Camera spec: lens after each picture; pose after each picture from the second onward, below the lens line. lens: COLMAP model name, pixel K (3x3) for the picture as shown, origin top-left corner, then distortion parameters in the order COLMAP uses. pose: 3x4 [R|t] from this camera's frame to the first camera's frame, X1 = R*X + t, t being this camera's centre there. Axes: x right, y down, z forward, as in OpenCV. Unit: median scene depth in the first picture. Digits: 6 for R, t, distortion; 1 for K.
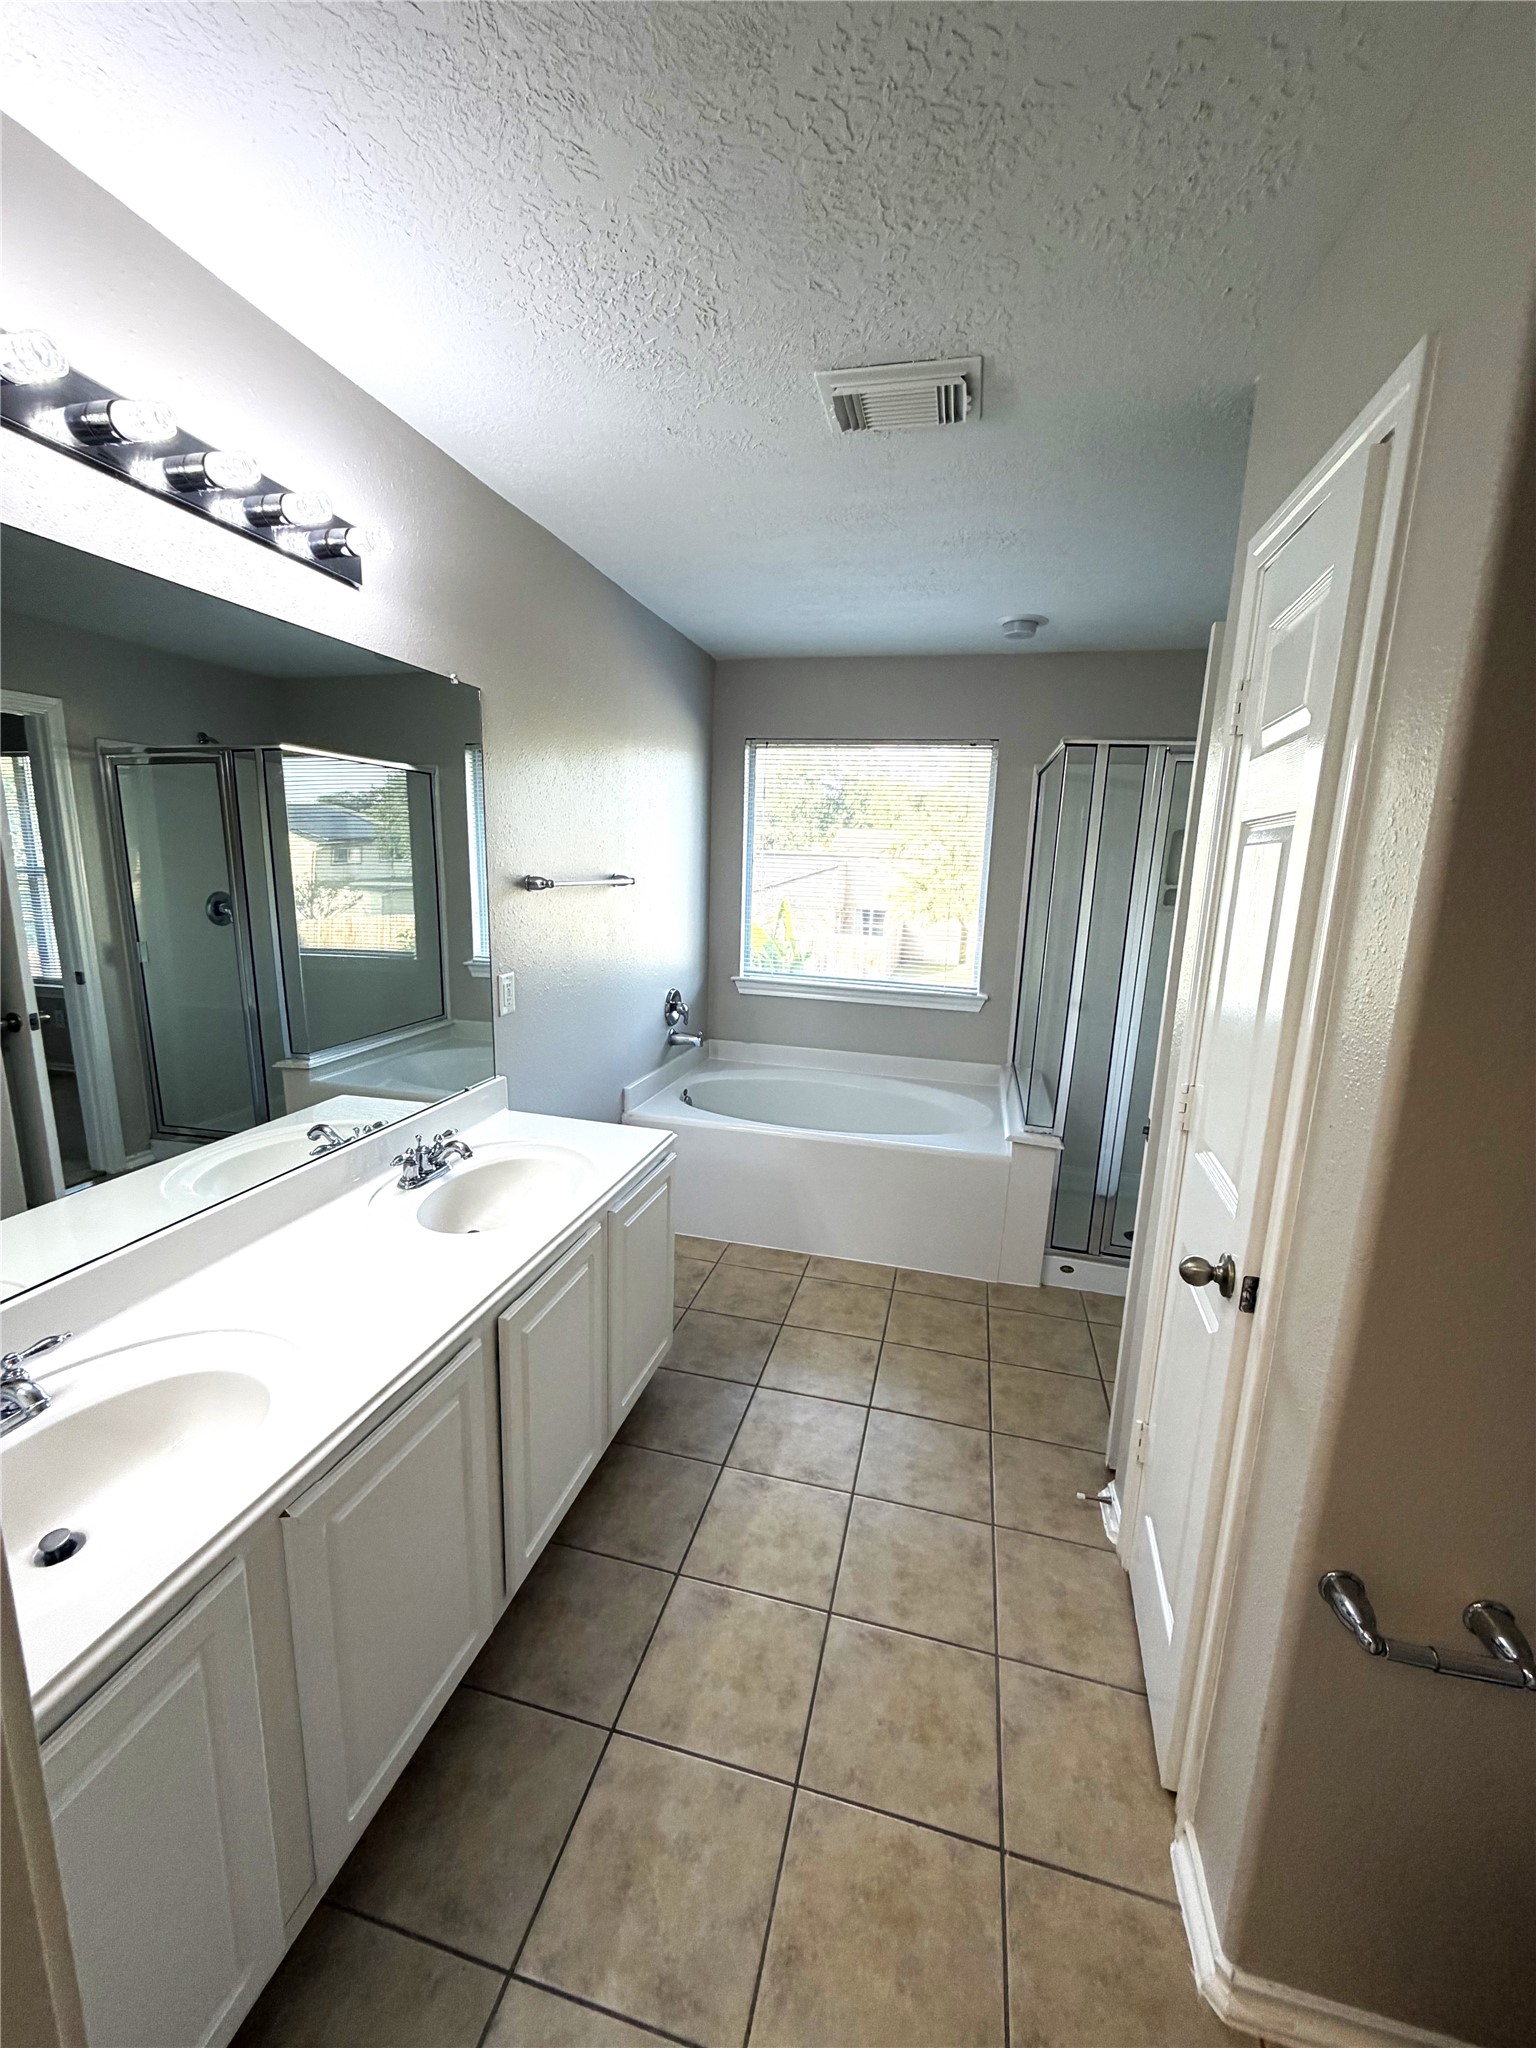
lens RADIAL K [[812.5, 0, 765.2], [0, 812.5, 1018.0], [0, 0, 1]] dist [-0.000888, 0.000256]
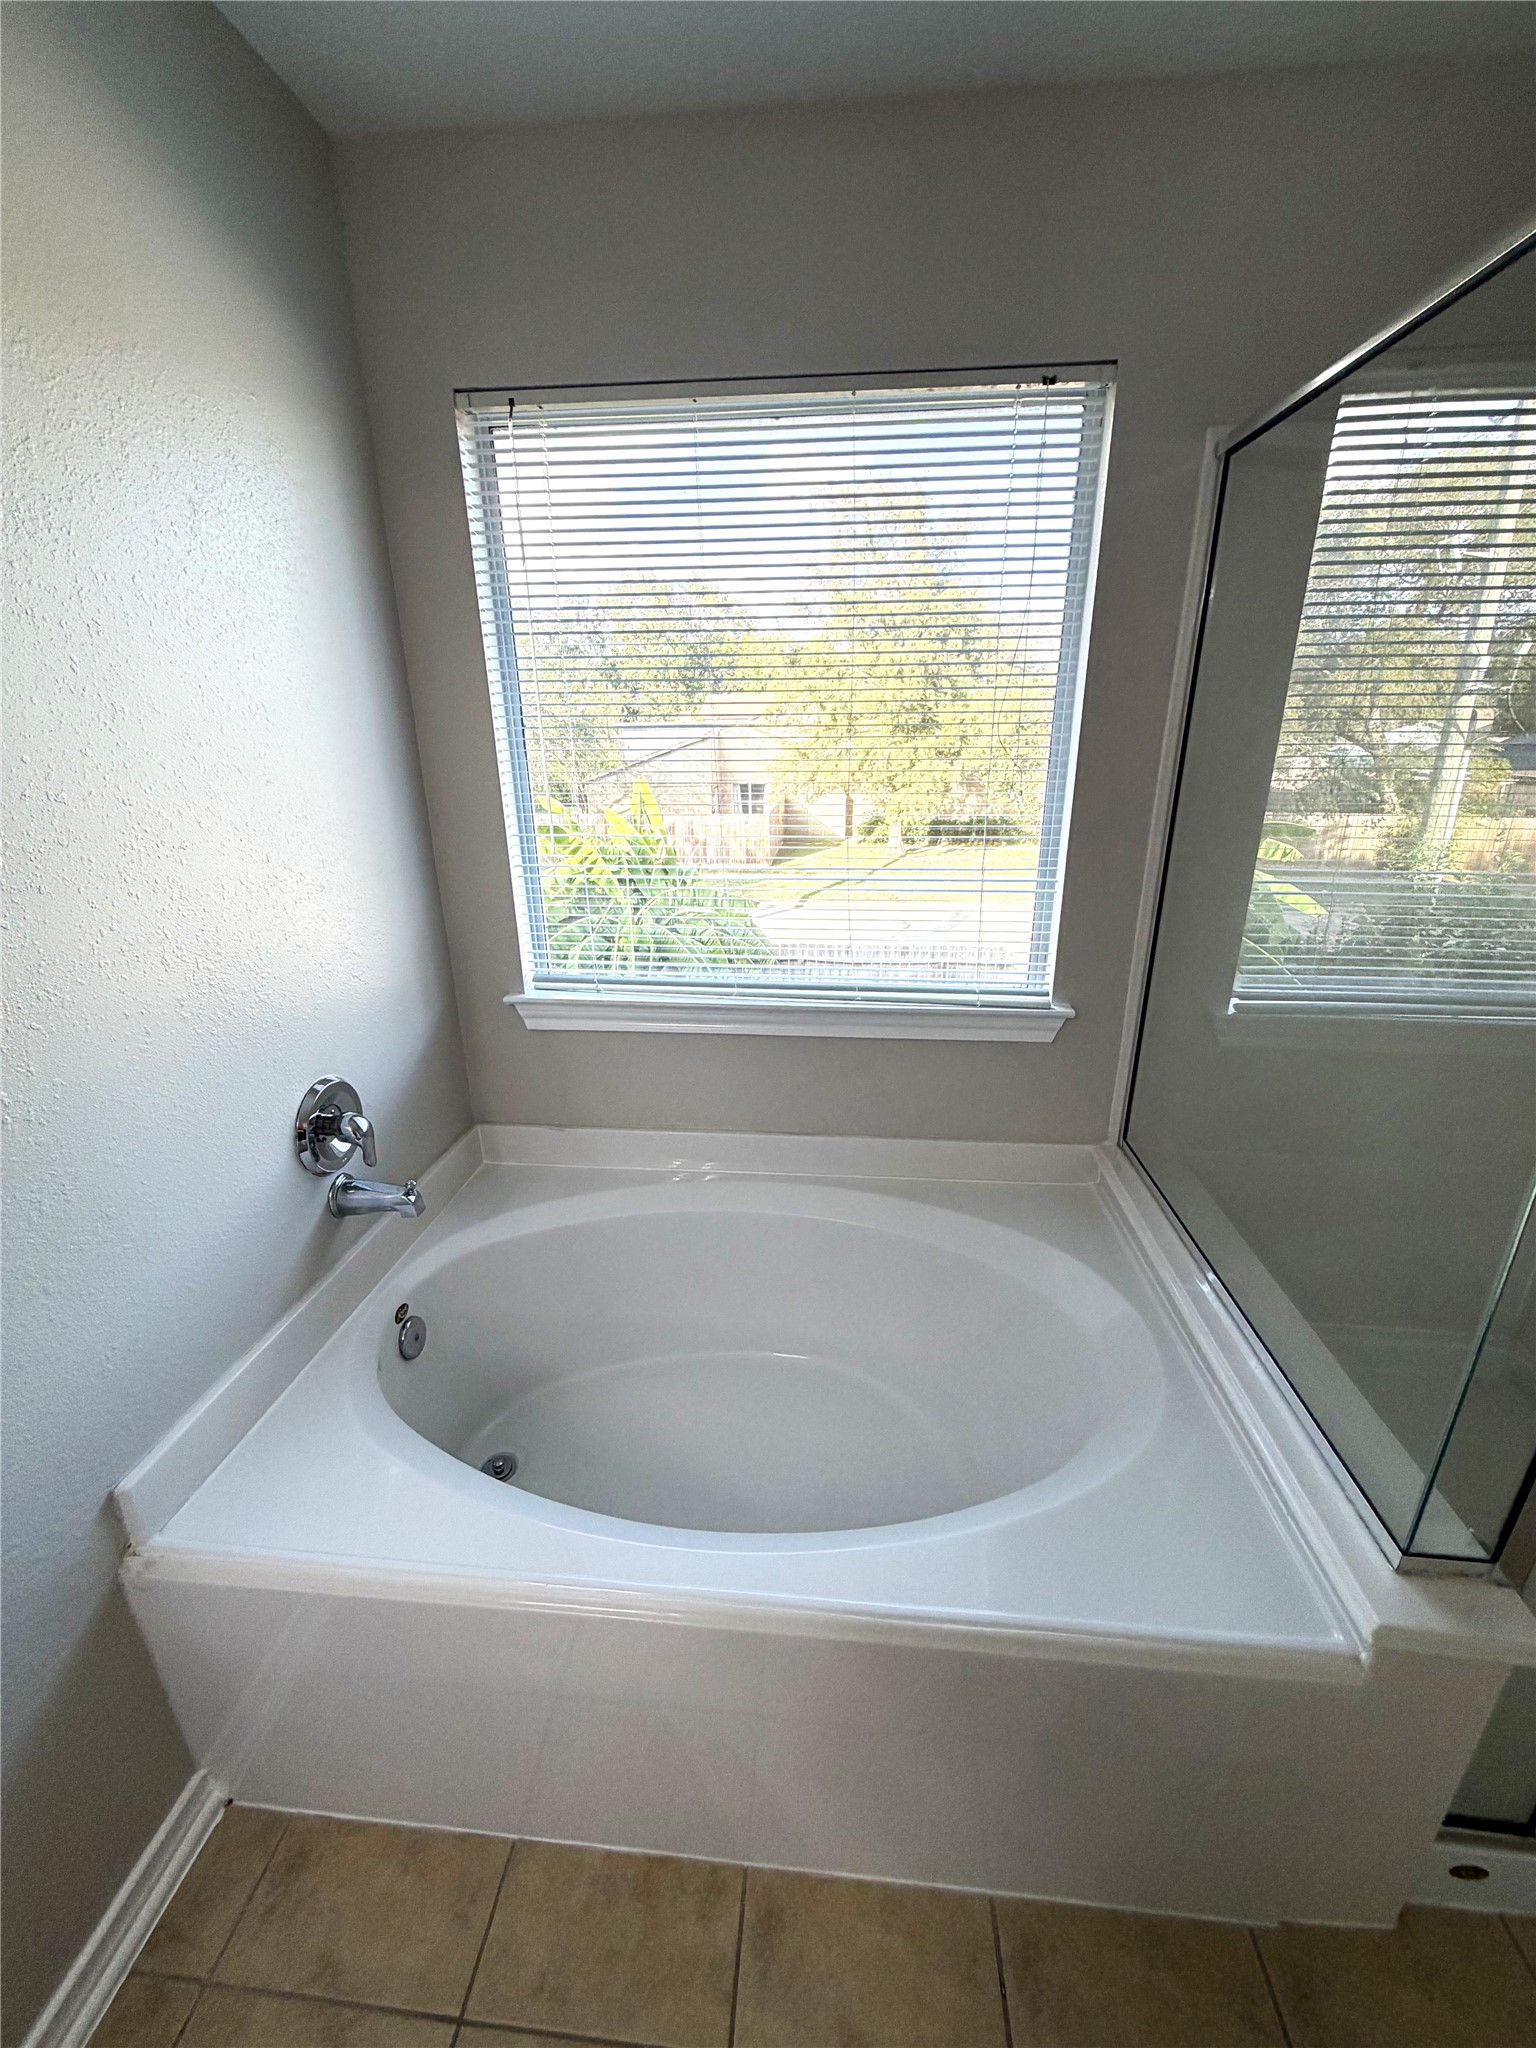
lens RADIAL K [[812.5, 0, 765.2], [0, 812.5, 1018.0], [0, 0, 1]] dist [-0.000888, 0.000256]
pose [[0.987261, -0.091538, 0.130144, 0.040084], [0.071425, 0.985859, 0.151590, -0.095580], [-0.142179, -0.140363, 0.979838, 0.534115]]
